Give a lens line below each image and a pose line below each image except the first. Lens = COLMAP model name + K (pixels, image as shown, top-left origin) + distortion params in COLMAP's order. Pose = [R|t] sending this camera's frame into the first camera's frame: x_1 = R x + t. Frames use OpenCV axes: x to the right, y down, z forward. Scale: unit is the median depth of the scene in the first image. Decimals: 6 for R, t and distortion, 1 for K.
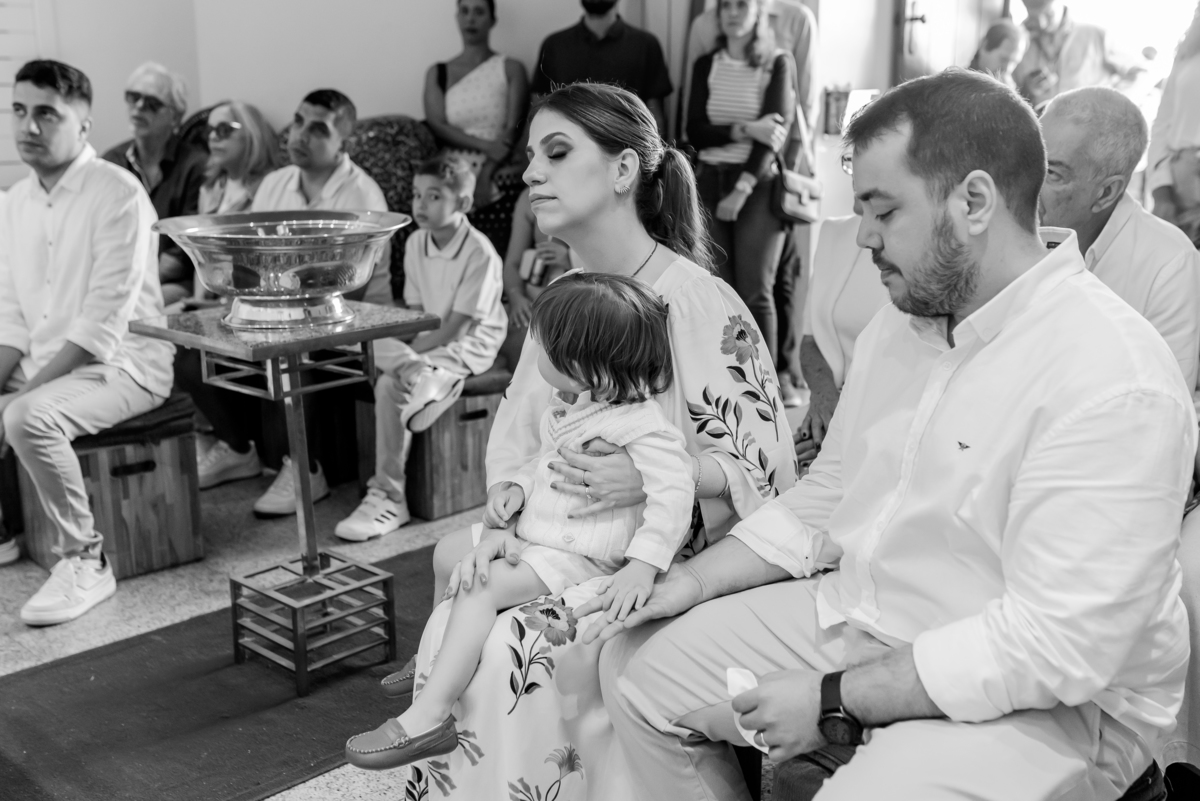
lens RADIAL K [[1224.8, 0, 600.0], [0, 1224.8, 400.5], [0, 0, 1]] dist [-0.000630, 0.004465]
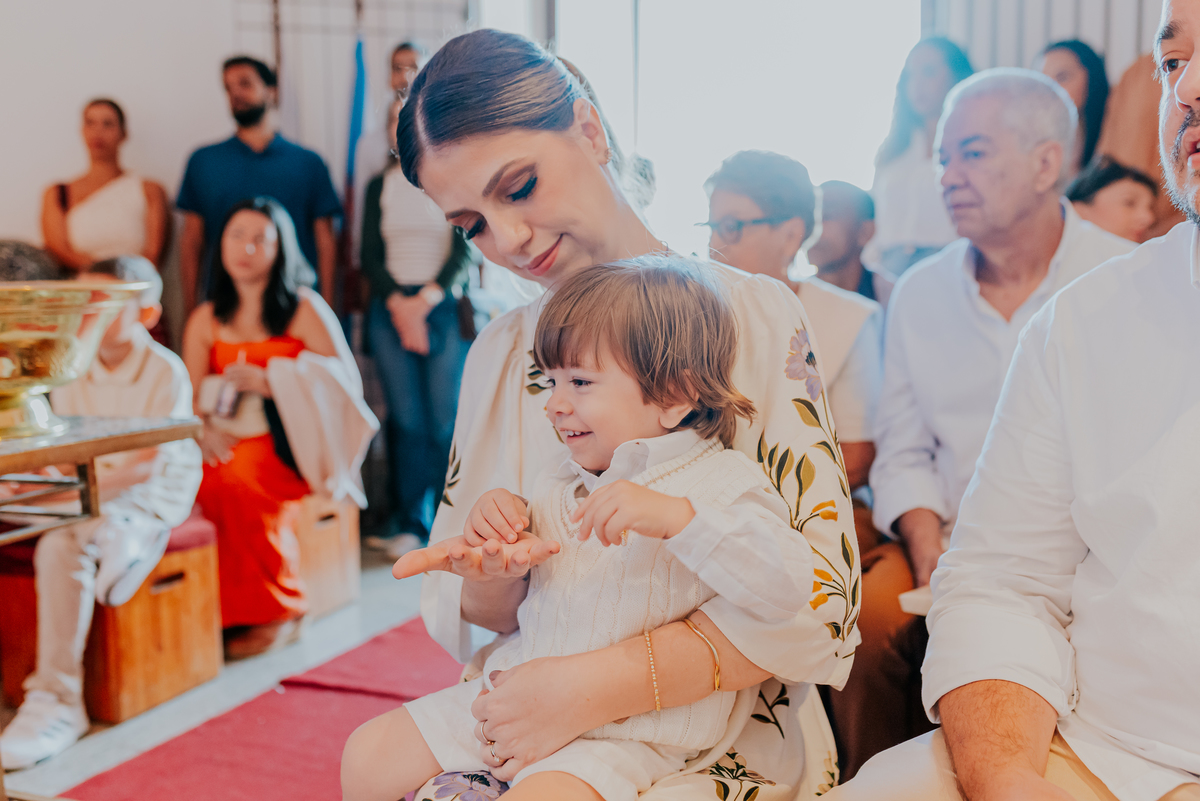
lens RADIAL K [[1192.6, 0, 600.0], [0, 1192.6, 400.5], [0, 0, 1]] dist [-0.000804, 0.007161]
pose [[0.941990, -0.054571, 0.331176, -0.075870], [0.099018, 0.987963, -0.118847, 0.014389], [-0.320704, 0.144745, 0.936054, 0.154176]]
